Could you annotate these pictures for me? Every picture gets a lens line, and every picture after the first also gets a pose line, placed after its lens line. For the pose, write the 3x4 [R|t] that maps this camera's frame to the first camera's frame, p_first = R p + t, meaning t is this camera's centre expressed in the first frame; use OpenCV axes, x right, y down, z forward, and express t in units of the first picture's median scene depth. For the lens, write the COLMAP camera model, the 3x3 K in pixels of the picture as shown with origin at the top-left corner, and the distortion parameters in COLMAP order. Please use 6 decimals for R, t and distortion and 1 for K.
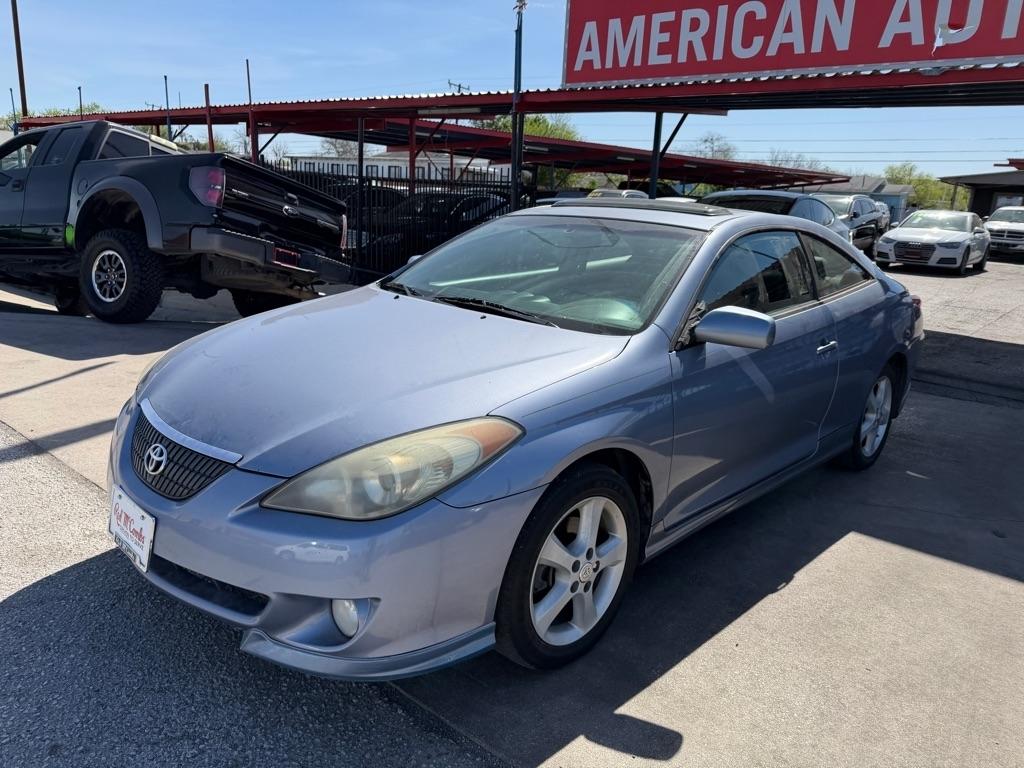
lens RADIAL K [[716.4, 0, 506.0], [0, 716.4, 377.5], [0, 0, 1]] dist [0.040082, -0.044286]
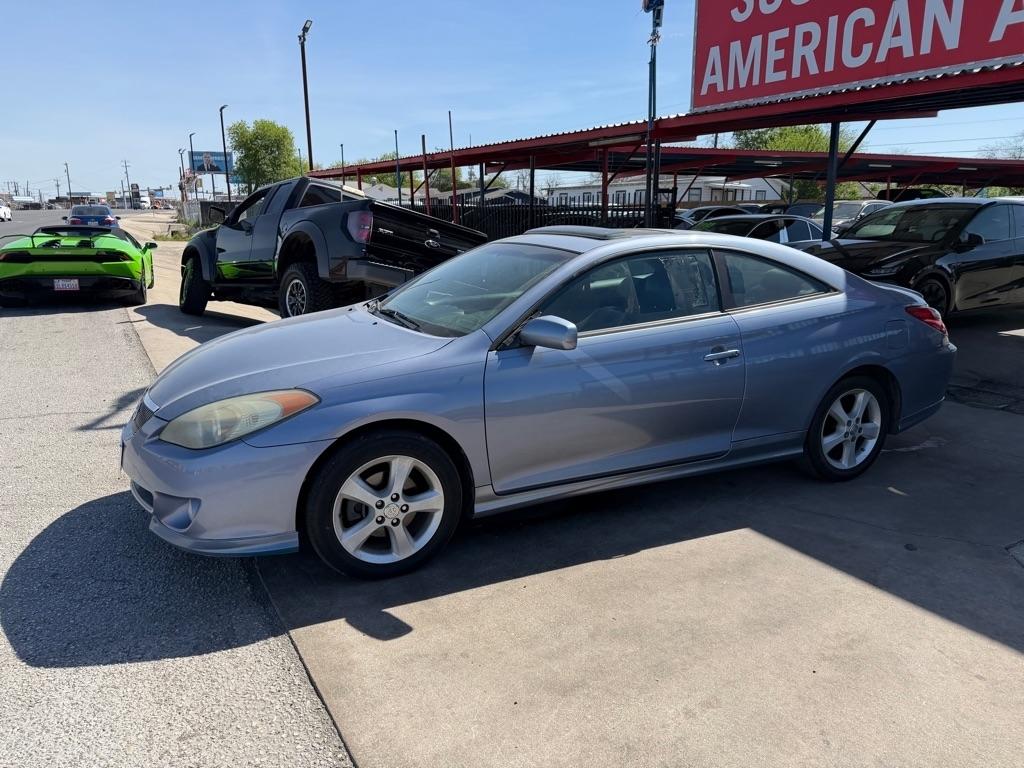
lens RADIAL K [[716.4, 0, 511.5], [0, 716.4, 388.5], [0, 0, 1]] dist [0.040082, -0.044286]
pose [[0.937413, 0.031309, -0.346808, 0.245476], [-0.036953, 0.999270, -0.009670, 0.014681], [0.346252, 0.021880, 0.937886, -0.058279]]
